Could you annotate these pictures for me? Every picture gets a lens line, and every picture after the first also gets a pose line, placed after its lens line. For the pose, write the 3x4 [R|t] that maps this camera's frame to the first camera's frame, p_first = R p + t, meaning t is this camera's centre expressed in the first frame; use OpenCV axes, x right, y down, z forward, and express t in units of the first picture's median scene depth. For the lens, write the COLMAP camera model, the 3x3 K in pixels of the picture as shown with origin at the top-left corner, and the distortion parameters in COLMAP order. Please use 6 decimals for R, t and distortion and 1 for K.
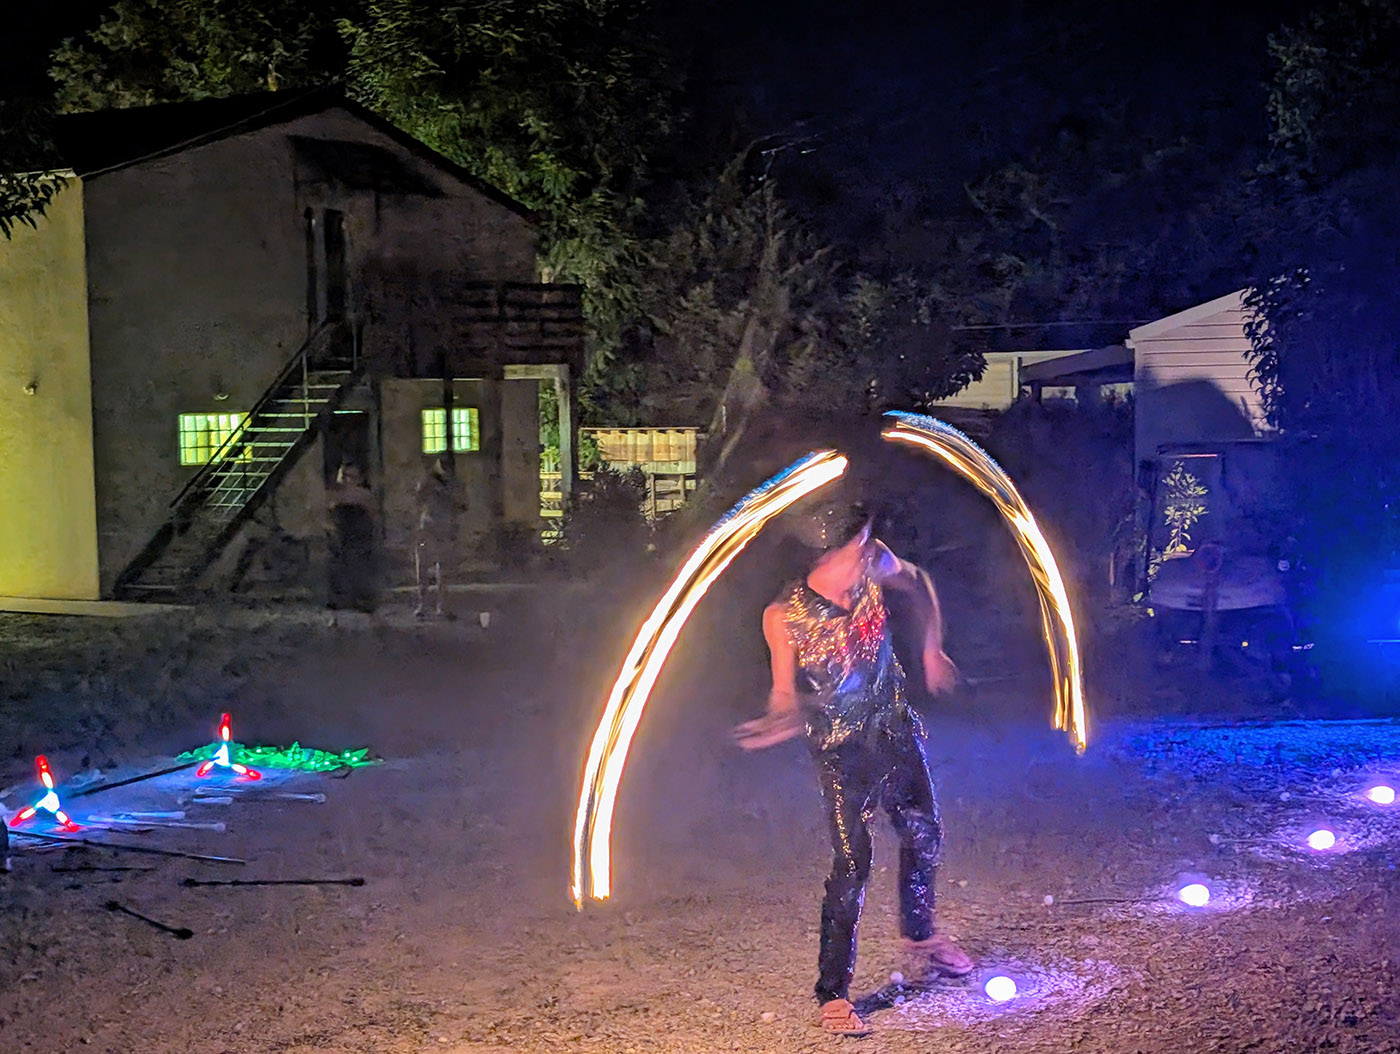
lens RADIAL K [[984.3, 0, 669.5], [0, 984.3, 524.1], [0, 0, 1]] dist [0.033562, -0.000982]
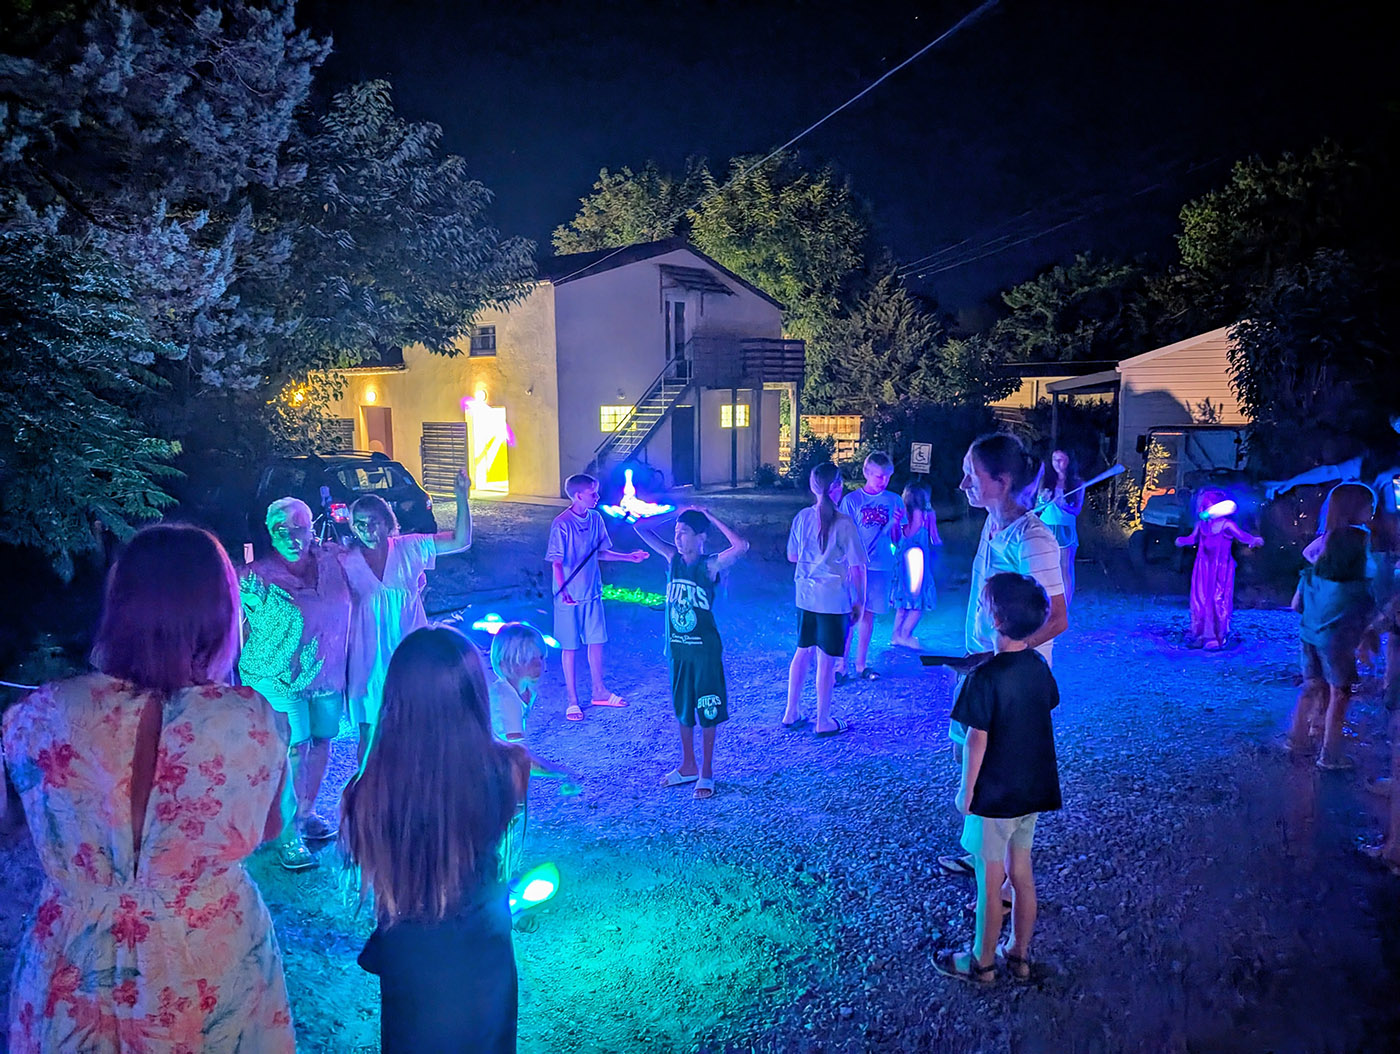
lens RADIAL K [[984.3, 0, 669.5], [0, 984.3, 524.1], [0, 0, 1]] dist [0.033562, -0.000982]
pose [[0.972026, 0.036034, -0.232091, 0.115668], [-0.028917, 0.999004, 0.033995, 0.058151], [0.233085, -0.026332, 0.972100, -0.952531]]
